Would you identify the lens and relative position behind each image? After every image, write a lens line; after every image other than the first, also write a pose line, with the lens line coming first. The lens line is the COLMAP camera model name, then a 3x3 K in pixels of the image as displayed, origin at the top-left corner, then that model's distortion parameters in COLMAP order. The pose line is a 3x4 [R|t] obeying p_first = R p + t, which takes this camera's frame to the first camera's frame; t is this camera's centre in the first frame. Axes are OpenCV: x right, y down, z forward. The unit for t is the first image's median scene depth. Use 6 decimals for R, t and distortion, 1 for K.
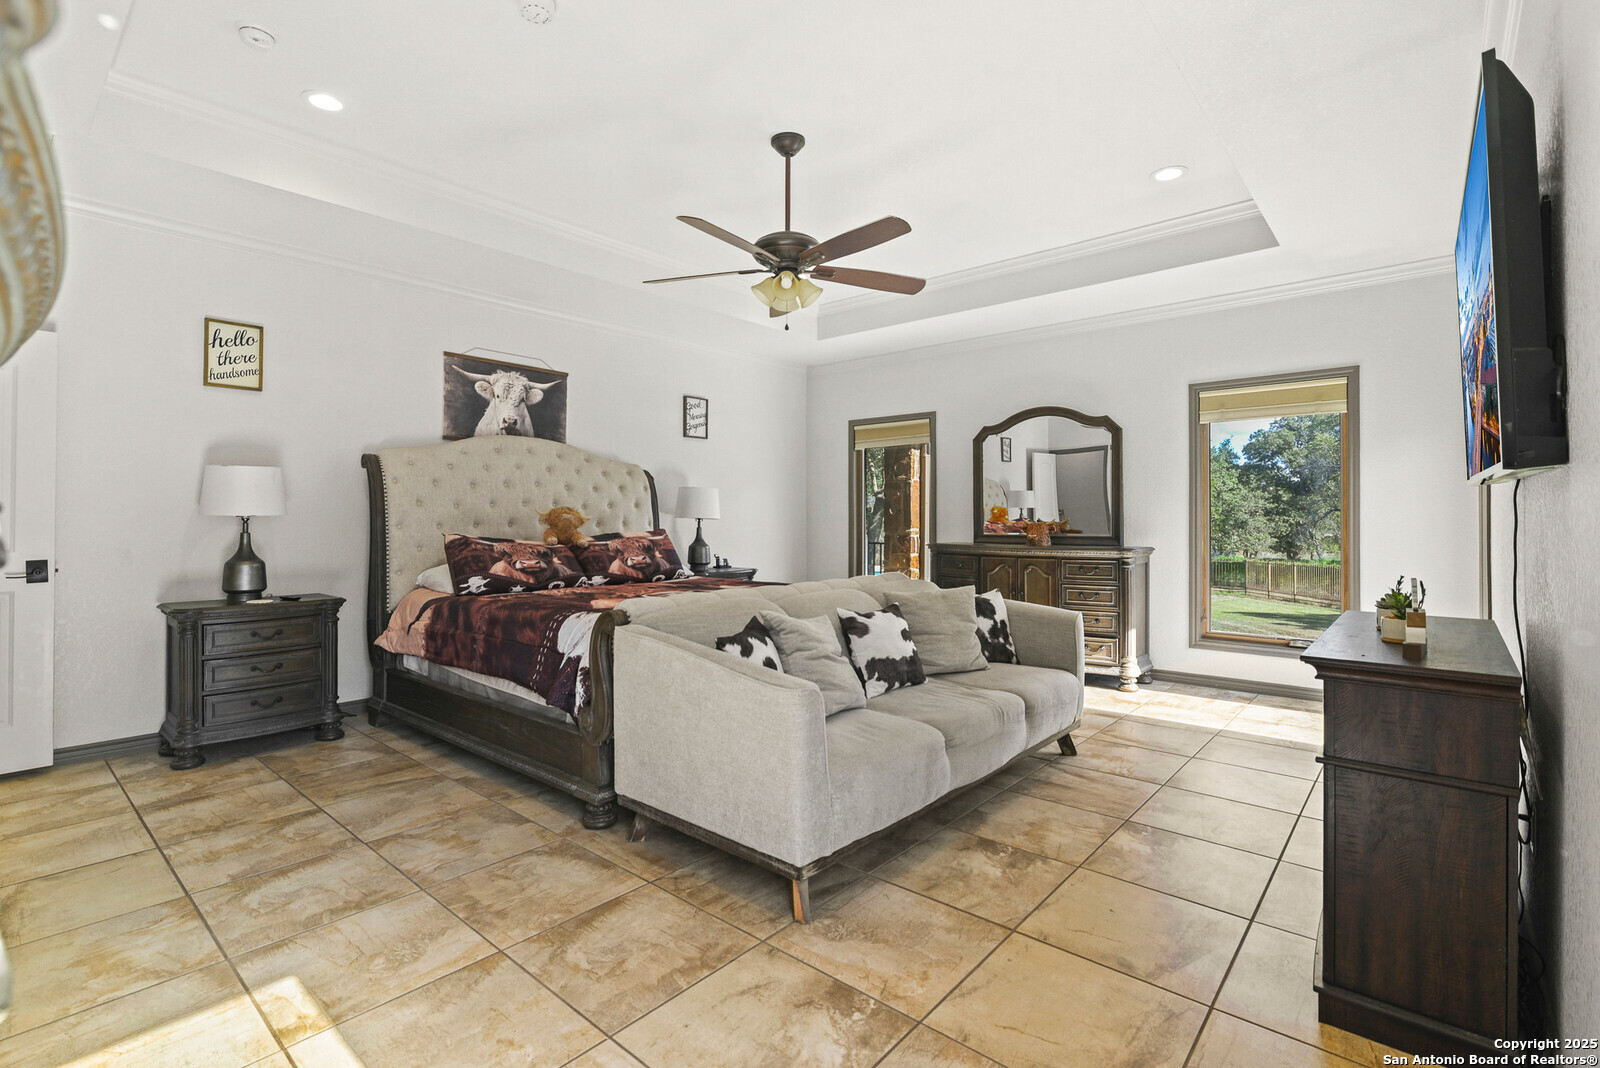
lens RADIAL K [[741.2, 0, 796.1], [0, 741.2, 519.7], [0, 0, 1]] dist [-0.014772, 0.003993]
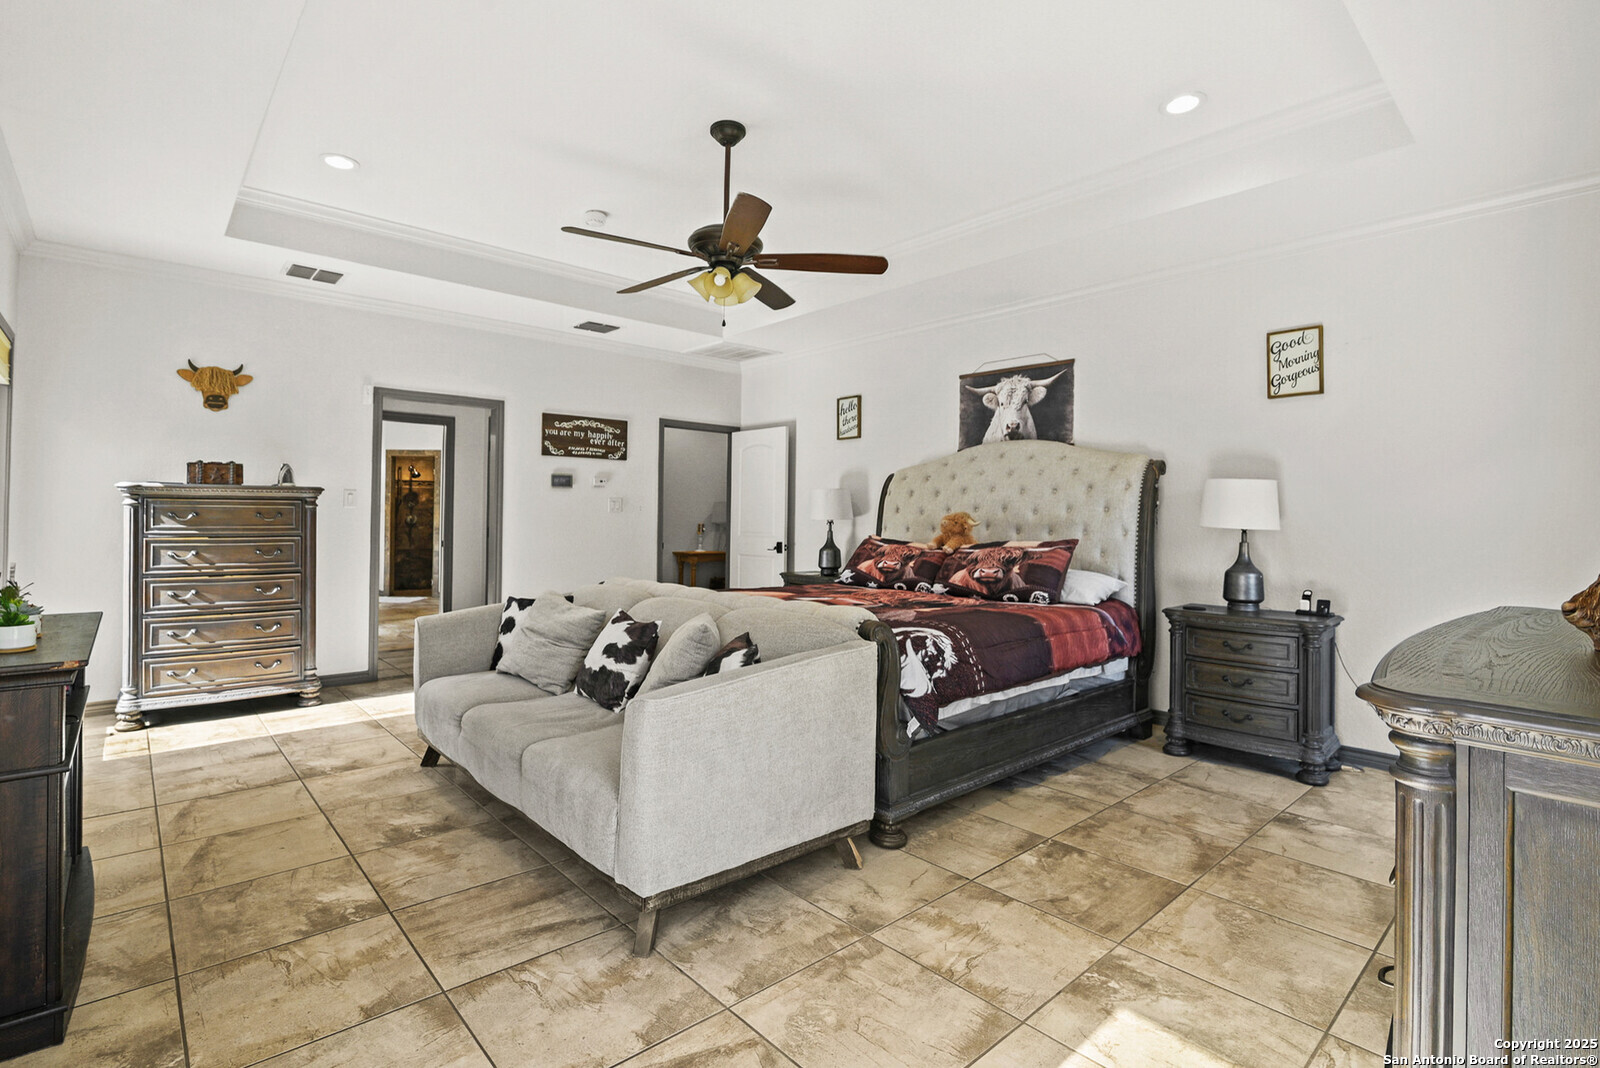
lens RADIAL K [[741.2, 0, 796.4], [0, 741.2, 526.3], [0, 0, 1]] dist [-0.014772, 0.003993]
pose [[-0.112425, 0.014707, -0.993551, 0.681797], [-0.007894, 0.999846, 0.015694, -0.012569], [0.993629, 0.009608, -0.112292, 0.878806]]
